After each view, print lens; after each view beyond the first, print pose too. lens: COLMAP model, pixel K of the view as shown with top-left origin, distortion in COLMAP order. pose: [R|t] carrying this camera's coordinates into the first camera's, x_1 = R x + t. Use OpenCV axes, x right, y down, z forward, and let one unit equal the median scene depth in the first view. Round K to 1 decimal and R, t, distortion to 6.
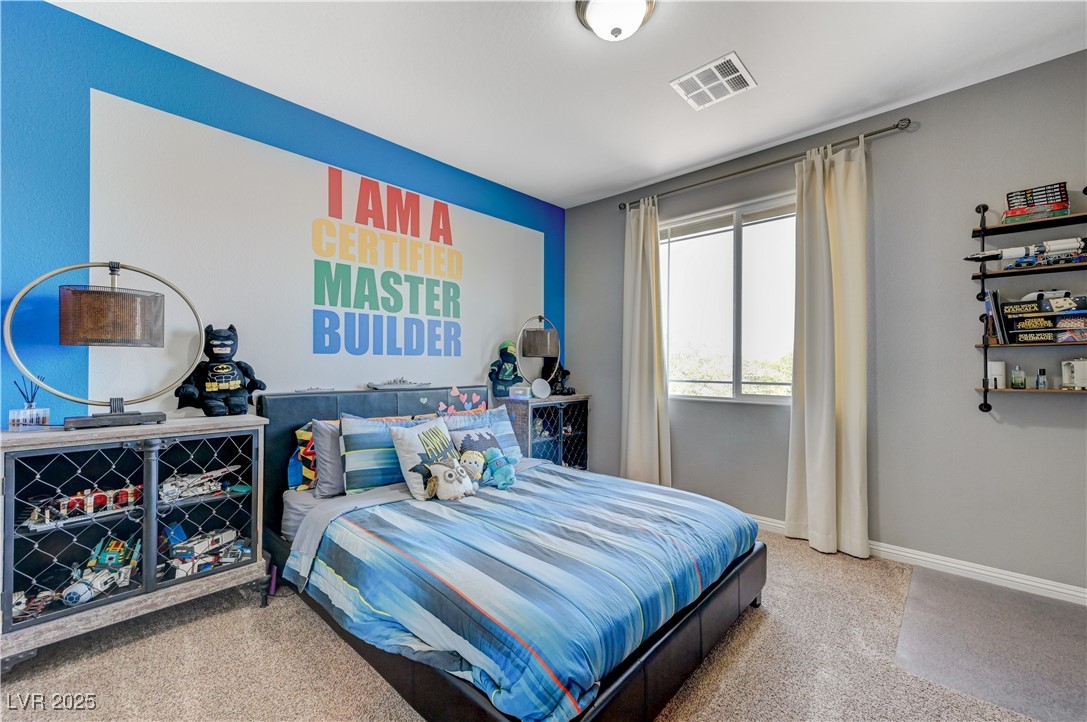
lens RADIAL K [[426.4, 0, 545.4], [0, 426.4, 360.6], [0, 0, 1]] dist [0.001450, 0.000021]
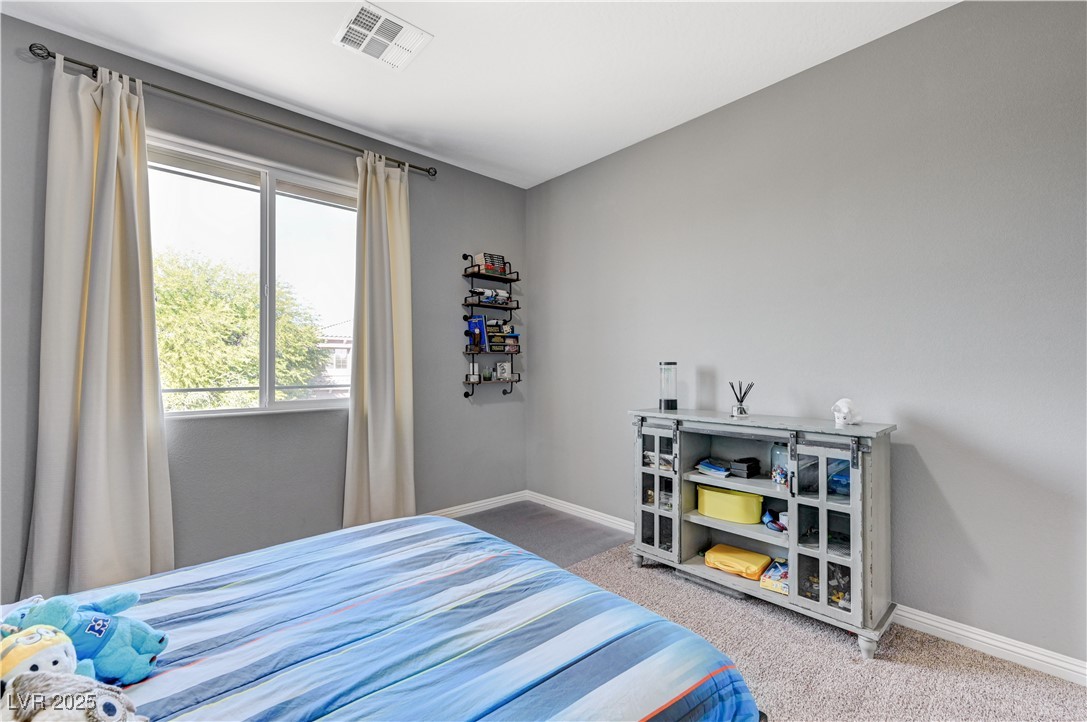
lens RADIAL K [[454.0, 0, 544.8], [0, 454.0, 362.2], [0, 0, 1]] dist [0.011146, -0.000032]
pose [[0.117824, 0.001355, 0.993034, -0.525507], [-0.010210, 0.999948, -0.000153, -0.002853], [-0.992982, -0.010121, 0.117831, 0.612522]]
